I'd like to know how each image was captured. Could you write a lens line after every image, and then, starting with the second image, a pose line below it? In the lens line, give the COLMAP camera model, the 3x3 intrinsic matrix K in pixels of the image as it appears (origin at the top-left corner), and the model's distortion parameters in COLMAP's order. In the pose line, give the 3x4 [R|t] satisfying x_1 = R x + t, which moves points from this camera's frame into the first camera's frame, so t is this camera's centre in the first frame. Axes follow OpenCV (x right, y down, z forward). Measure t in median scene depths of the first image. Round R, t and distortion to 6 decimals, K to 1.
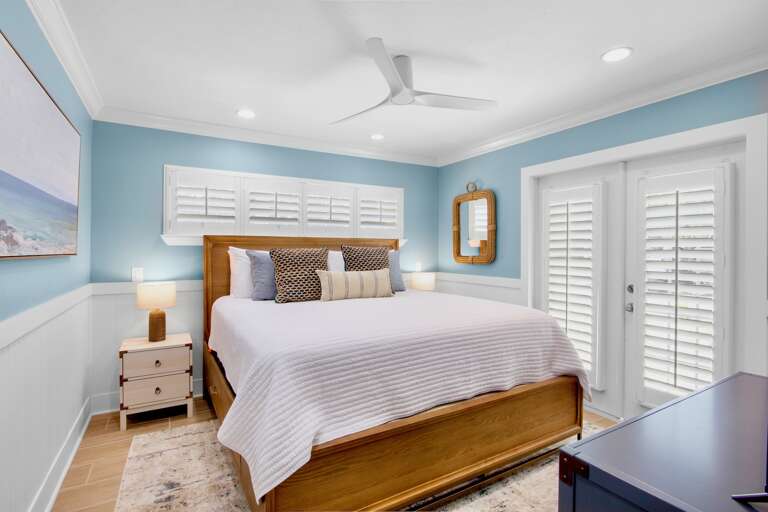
lens RADIAL K [[376.3, 0, 382.4], [0, 376.3, 253.6], [0, 0, 1]] dist [-0.010782, -0.000042]
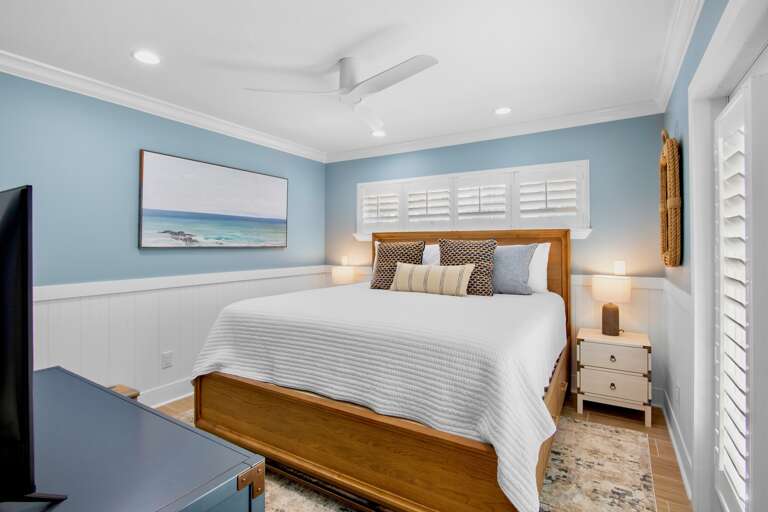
lens RADIAL K [[376.3, 0, 374.2], [0, 376.3, 241.9], [0, 0, 1]] dist [-0.010782, -0.000042]
pose [[0.465216, -0.009226, -0.885149, 0.710783], [-0.004480, 0.999908, -0.012777, -0.000766], [0.885186, 0.009910, 0.465132, 0.406570]]
